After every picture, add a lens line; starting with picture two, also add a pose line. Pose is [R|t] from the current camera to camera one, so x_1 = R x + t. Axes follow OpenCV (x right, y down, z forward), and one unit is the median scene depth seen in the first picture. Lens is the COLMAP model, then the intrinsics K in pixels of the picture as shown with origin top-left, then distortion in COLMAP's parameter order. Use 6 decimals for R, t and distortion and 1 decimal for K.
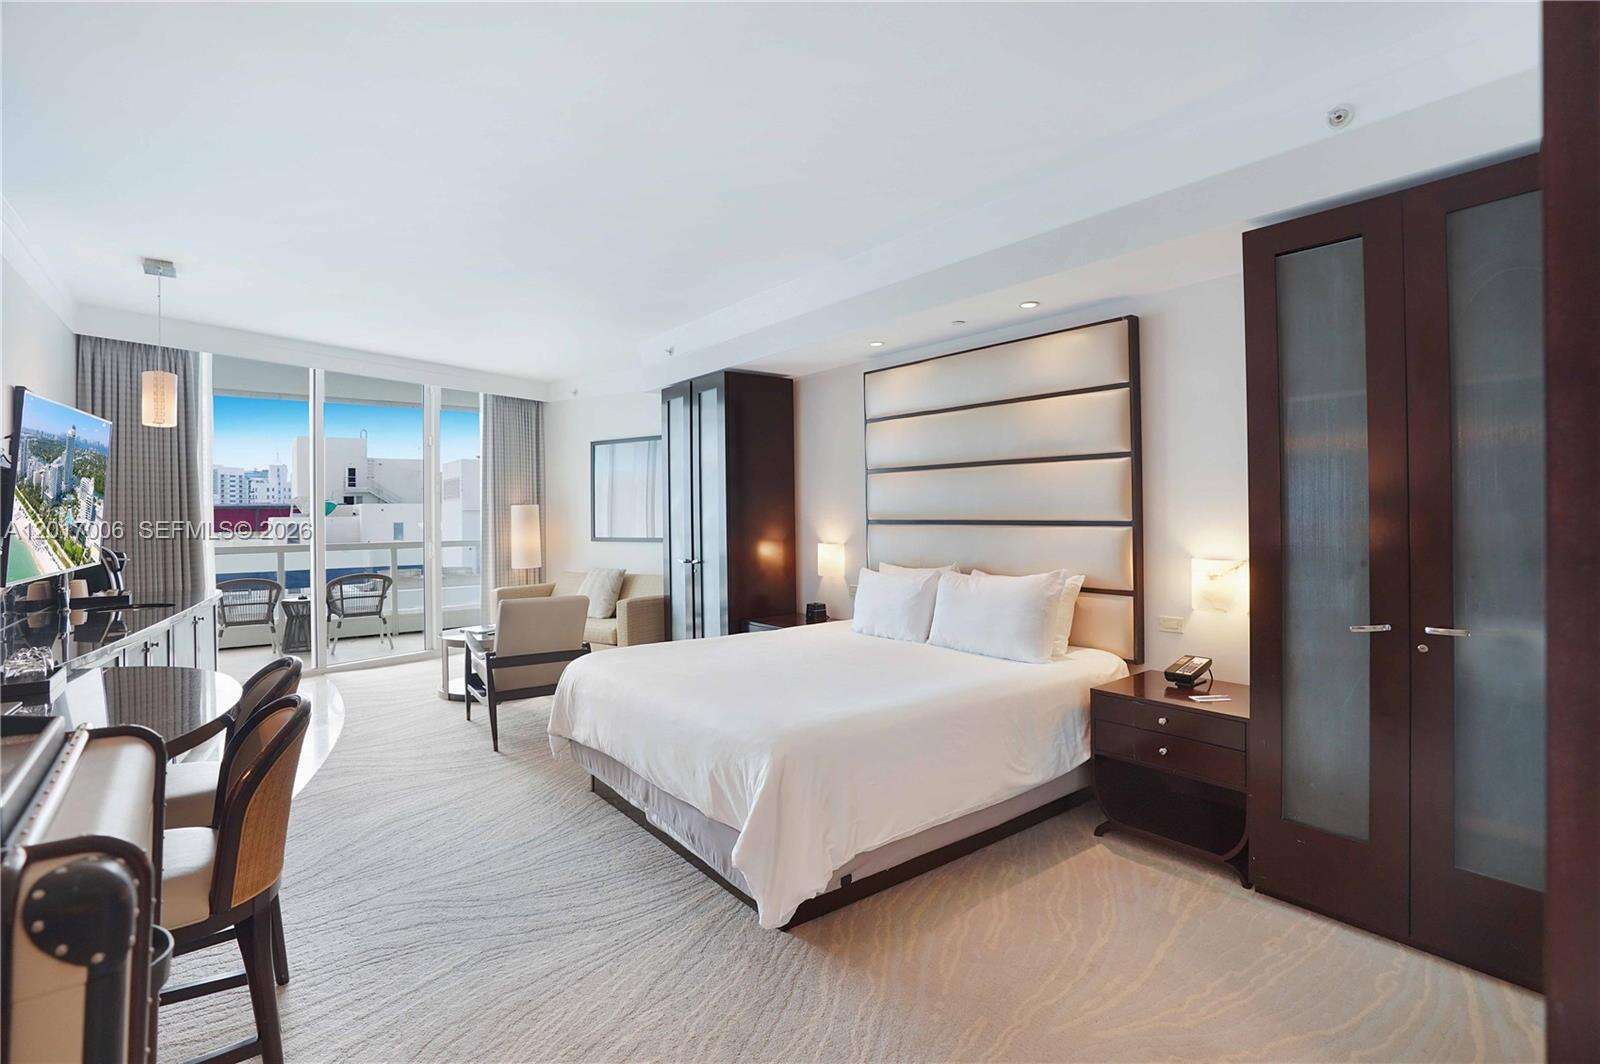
lens RADIAL K [[766.1, 0, 801.3], [0, 766.1, 515.5], [0, 0, 1]] dist [-0.067743, 0.031300]
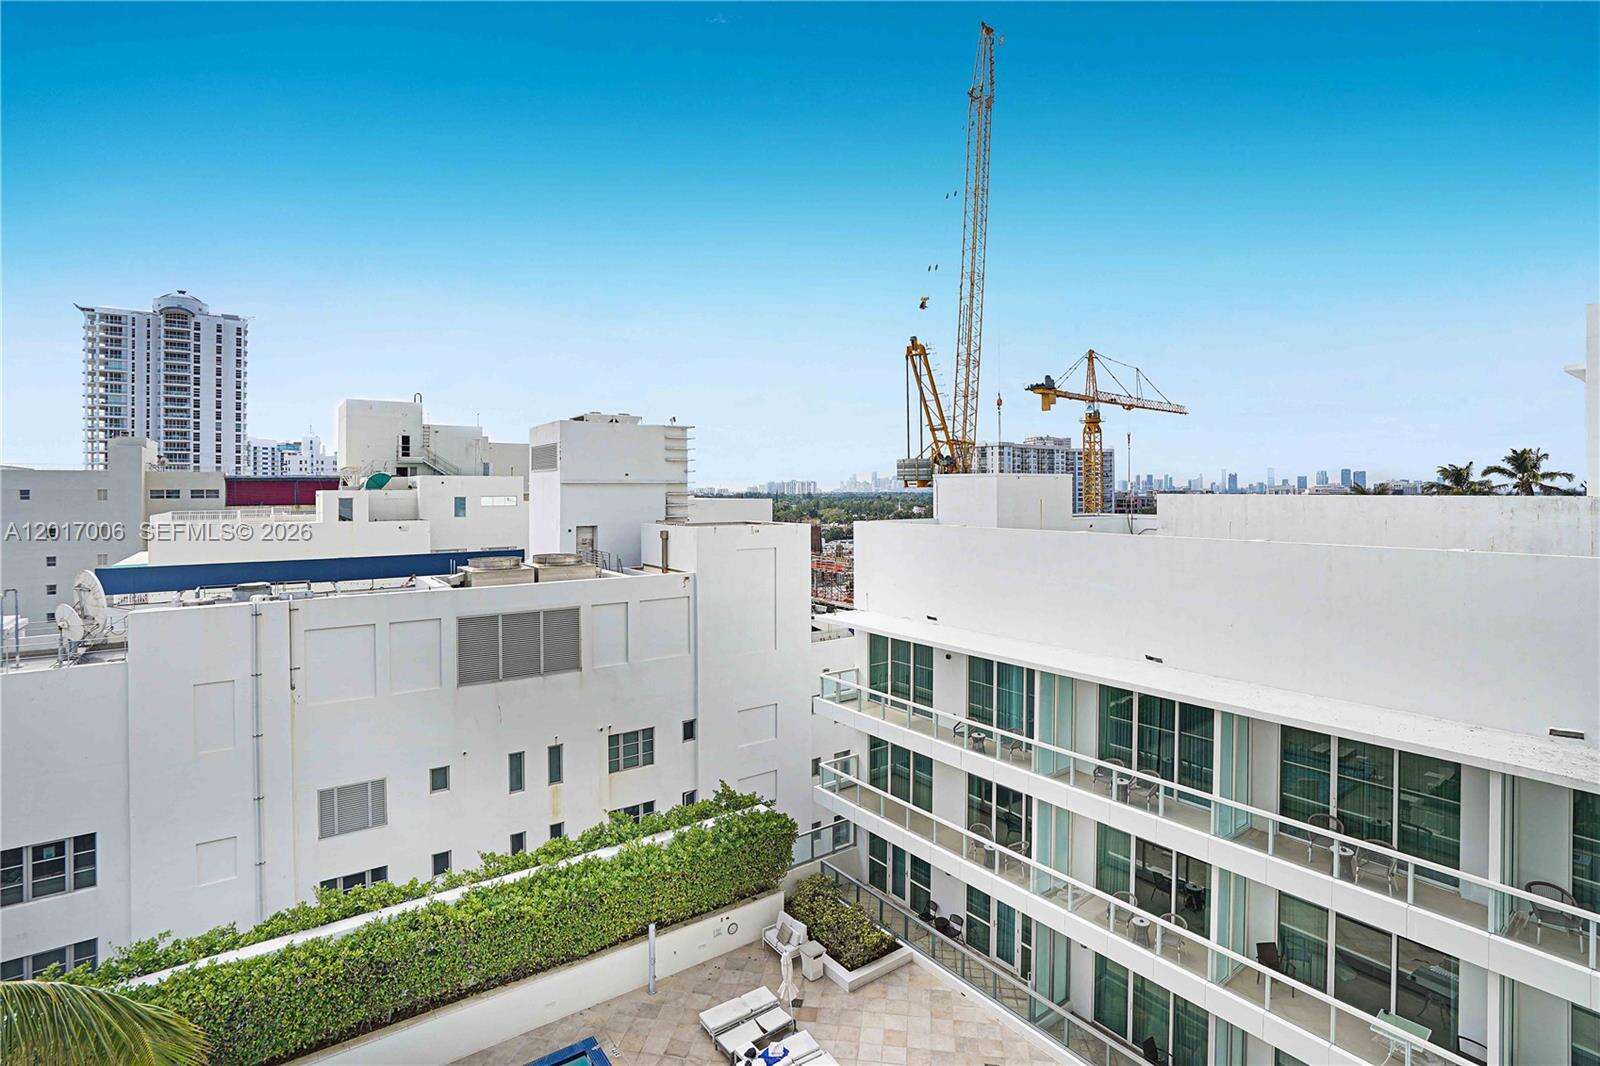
lens RADIAL K [[769.7, 0, 798.6], [0, 769.7, 494.0], [0, 0, 1]] dist [-0.059988, 0.024854]
pose [[0.999431, 0.006116, -0.033180, -0.104354], [-0.006009, 0.999976, 0.003339, 0.000233], [0.033199, -0.003137, 0.999444, 0.119071]]
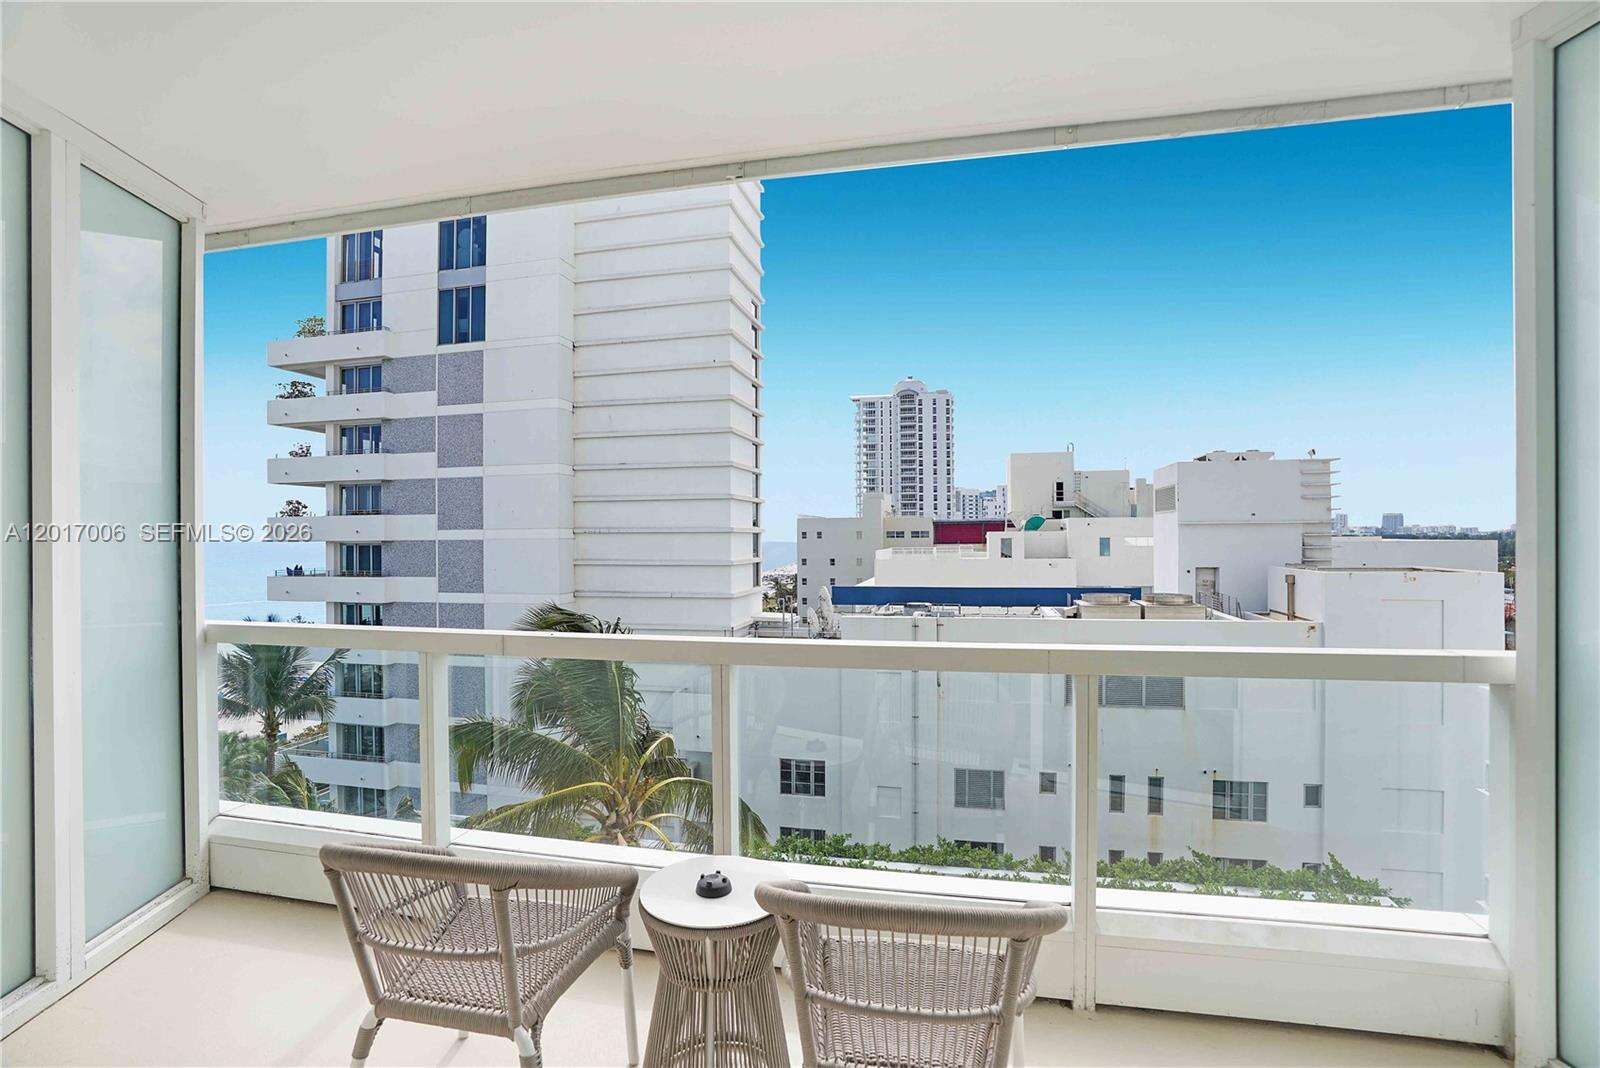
lens RADIAL K [[757.2, 0, 803.2], [0, 757.2, 533.2], [0, 0, 1]] dist [-0.068320, 0.030184]
pose [[0.641015, 0.003888, -0.767519, -0.056479], [0.000215, 0.999986, 0.005245, -0.000897], [0.767528, -0.003528, 0.641005, 0.107032]]
